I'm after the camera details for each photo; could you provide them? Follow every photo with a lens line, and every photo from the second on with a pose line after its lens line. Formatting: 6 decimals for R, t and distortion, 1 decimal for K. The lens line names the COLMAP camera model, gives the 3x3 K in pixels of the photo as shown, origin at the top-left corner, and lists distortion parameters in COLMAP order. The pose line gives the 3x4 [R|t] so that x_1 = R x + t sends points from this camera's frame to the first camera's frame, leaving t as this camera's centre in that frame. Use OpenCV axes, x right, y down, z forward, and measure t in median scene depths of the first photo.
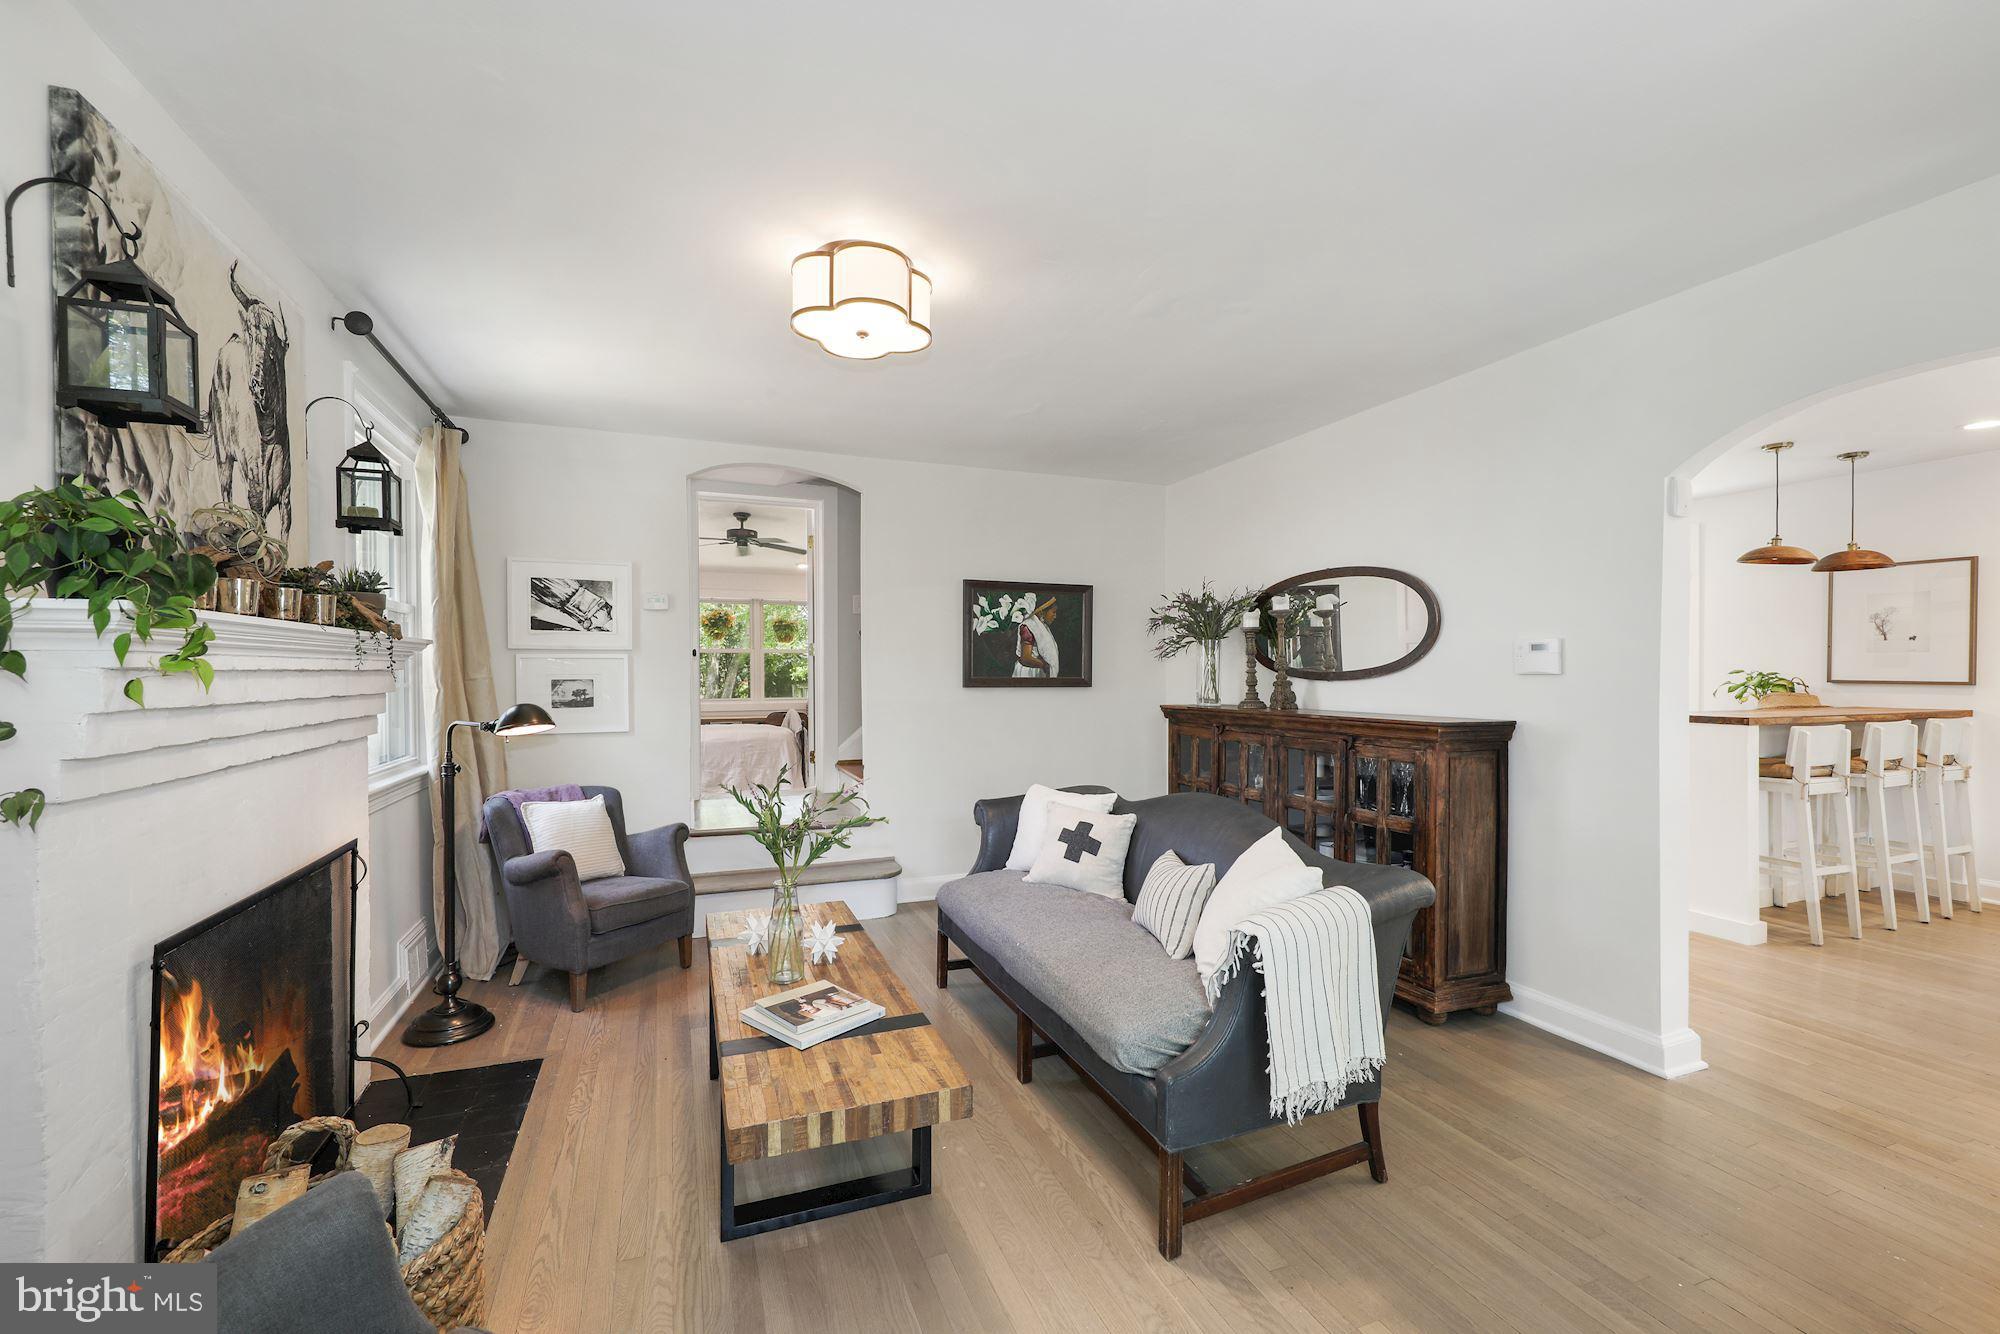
lens RADIAL K [[852.2, 0, 1005.2], [0, 852.2, 662.5], [0, 0, 1]] dist [0.001272, -0.008336]
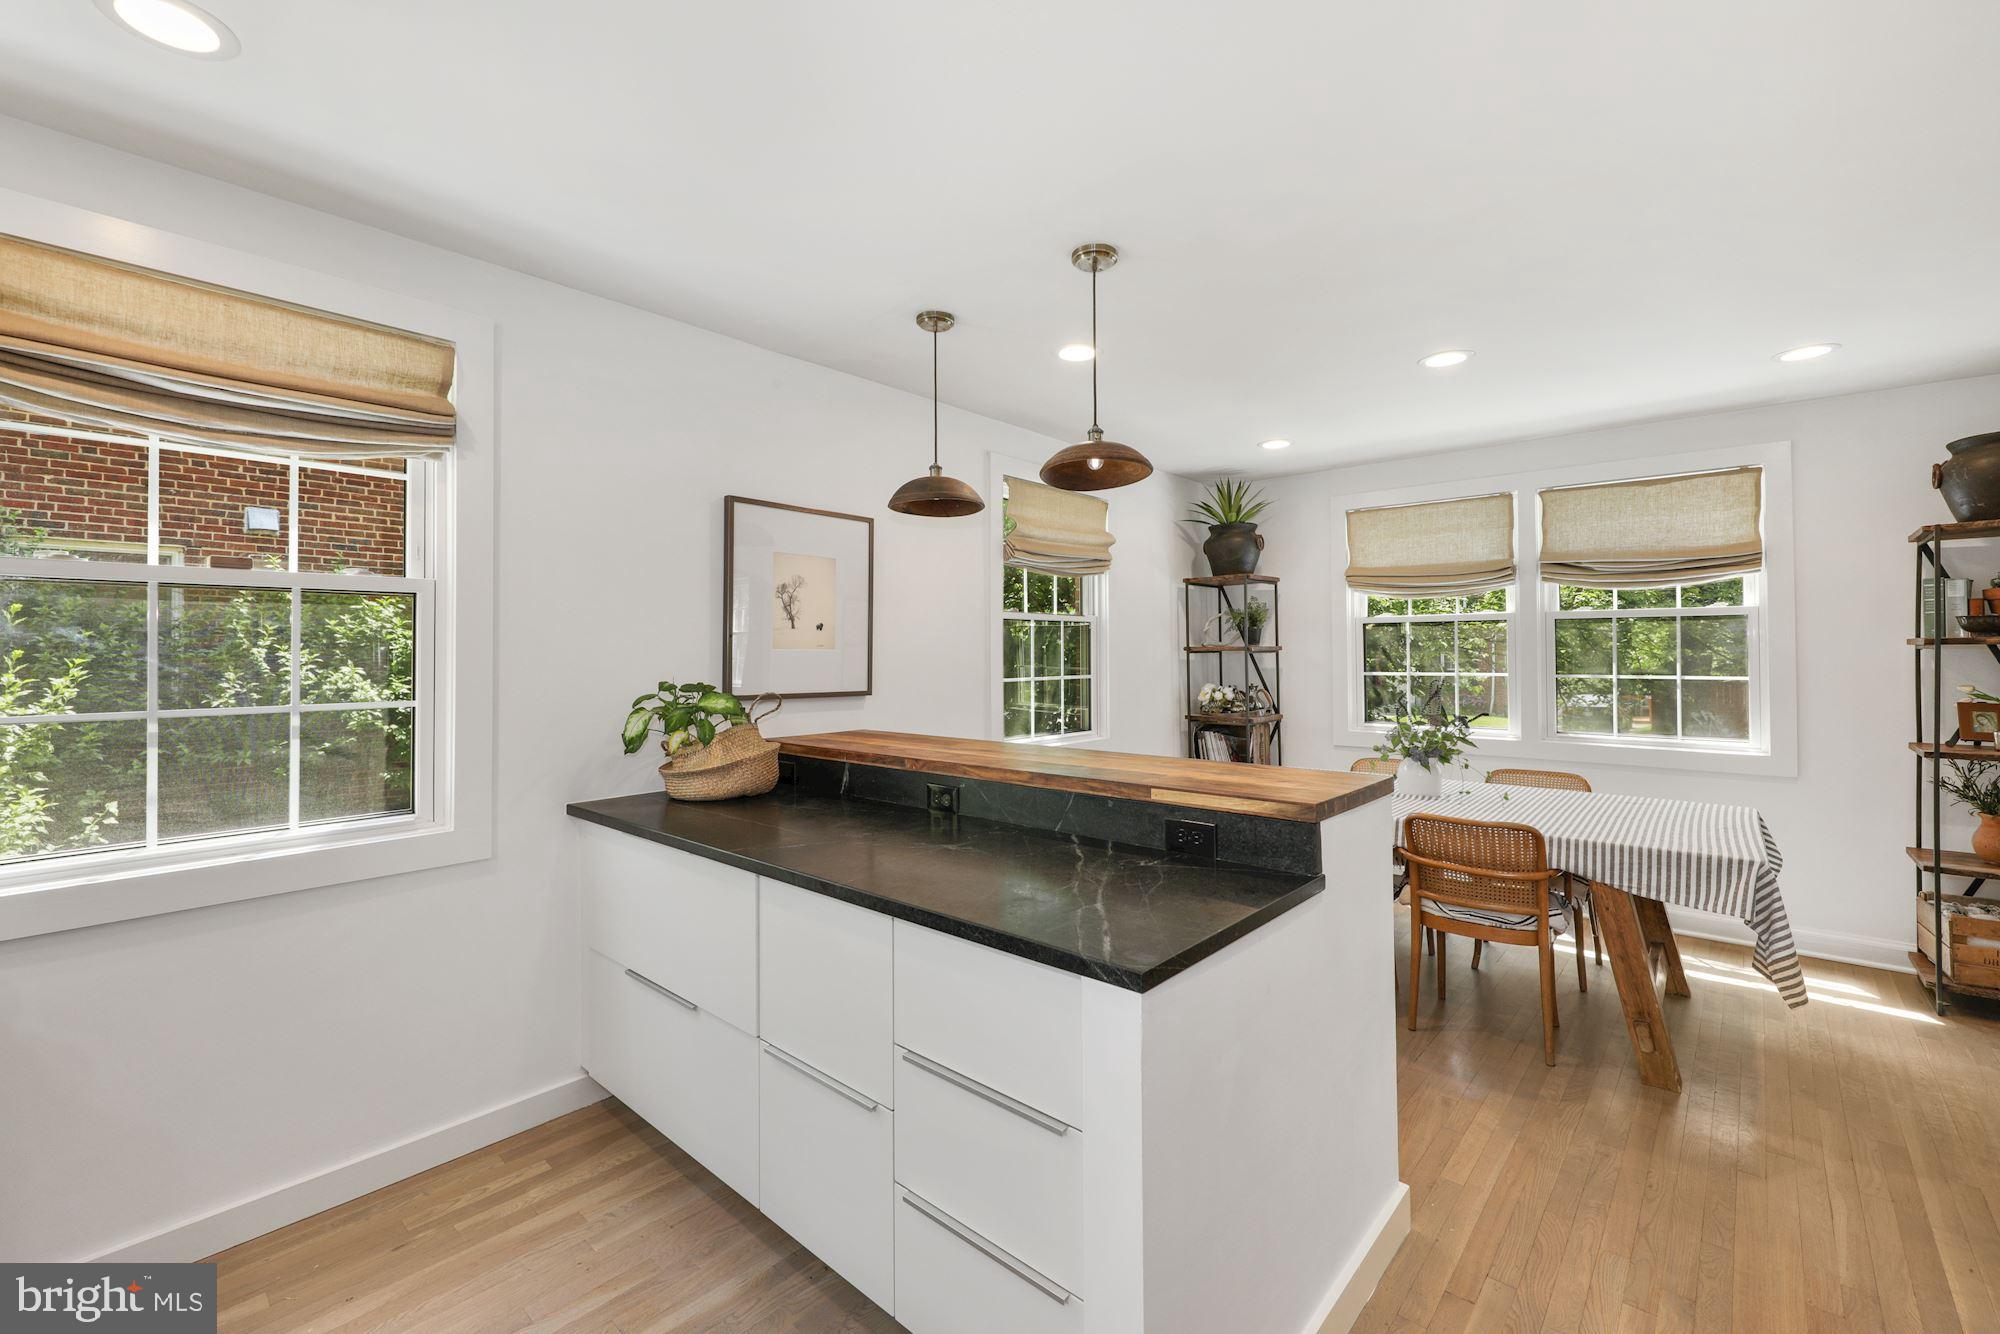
lens RADIAL K [[852.2, 0, 1005.2], [0, 852.2, 662.5], [0, 0, 1]] dist [0.001272, -0.008336]
pose [[-0.458445, -0.001288, 0.888722, 0.420249], [0.006178, 0.999970, 0.004636, -0.003425], [-0.888701, 0.007616, -0.458423, 1.175943]]
